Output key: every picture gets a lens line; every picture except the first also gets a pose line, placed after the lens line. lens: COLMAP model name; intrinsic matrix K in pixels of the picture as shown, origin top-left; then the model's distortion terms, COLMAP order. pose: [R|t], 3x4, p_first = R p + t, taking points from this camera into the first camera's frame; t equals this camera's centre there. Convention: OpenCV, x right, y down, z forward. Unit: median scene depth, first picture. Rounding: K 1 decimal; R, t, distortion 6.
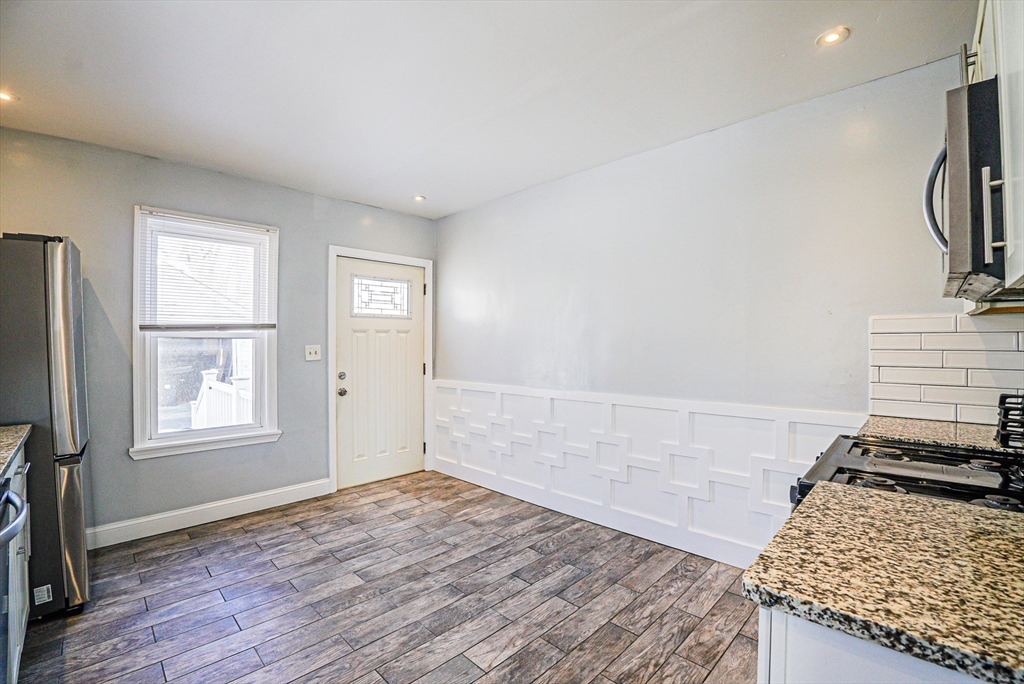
lens RADIAL K [[447.3, 0, 510.4], [0, 447.3, 341.1], [0, 0, 1]] dist [-0.066311, 0.012482]
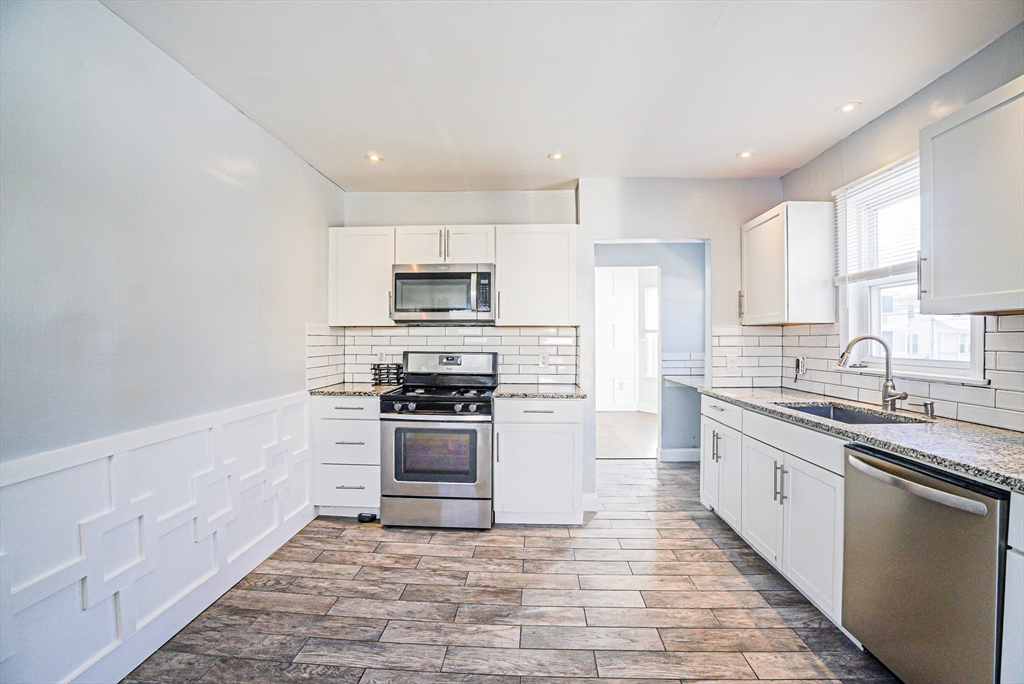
lens RADIAL K [[447.3, 0, 514.2], [0, 447.3, 338.1], [0, 0, 1]] dist [-0.066311, 0.012482]
pose [[-0.674349, 0.005563, 0.738392, -0.647841], [0.000885, 0.999977, -0.006726, 0.001735], [-0.738412, -0.003882, -0.674339, 1.282622]]
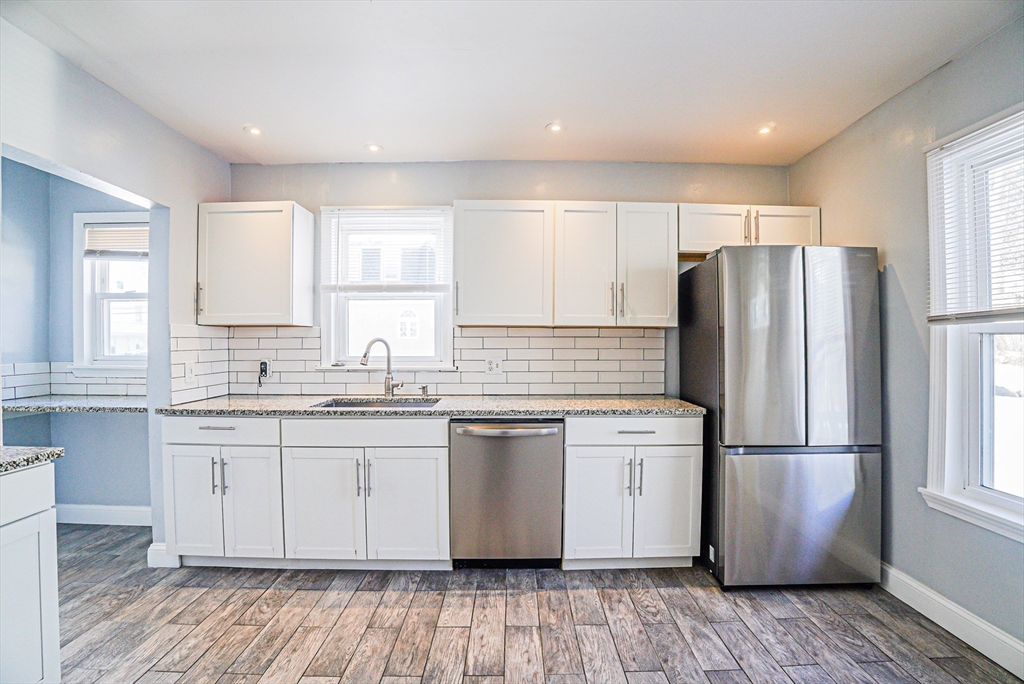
lens RADIAL K [[447.3, 0, 513.1], [0, 447.3, 339.2], [0, 0, 1]] dist [-0.066311, 0.012482]
pose [[-0.702025, 0.001010, -0.712152, 0.130996], [0.004295, 0.999987, -0.002816, -0.003565], [0.712140, -0.005035, -0.702020, 1.177860]]
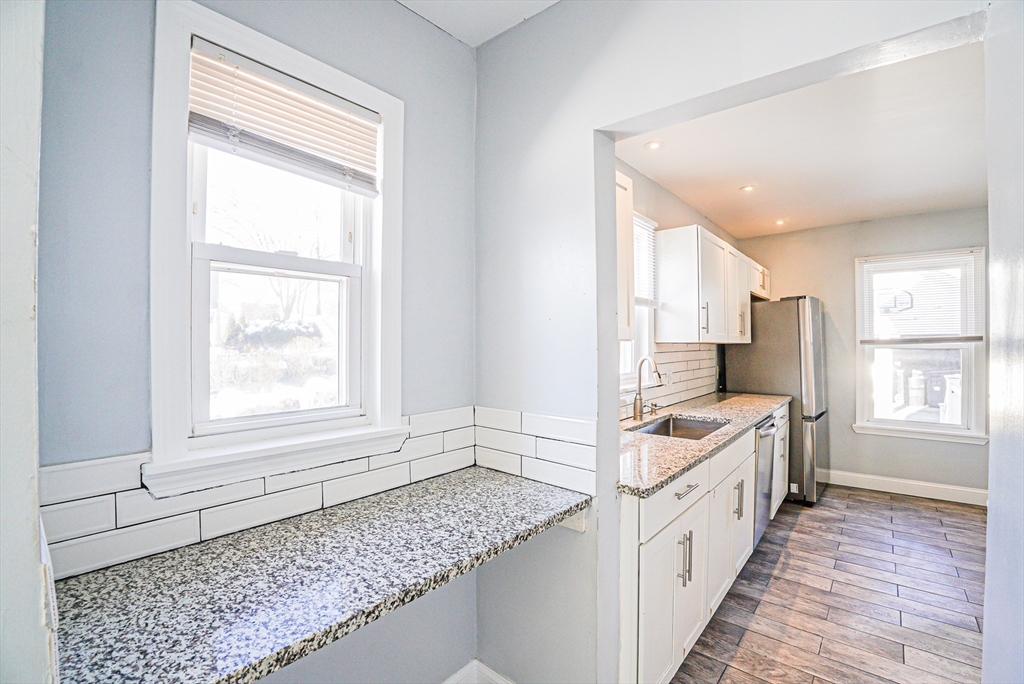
lens RADIAL K [[447.3, 0, 509.5], [0, 447.3, 339.8], [0, 0, 1]] dist [-0.066311, 0.012482]
pose [[0.075357, -0.004541, -0.997146, 0.584112], [0.005249, 0.999978, -0.004157, -0.046794], [0.997143, -0.004920, 0.075379, -0.344081]]
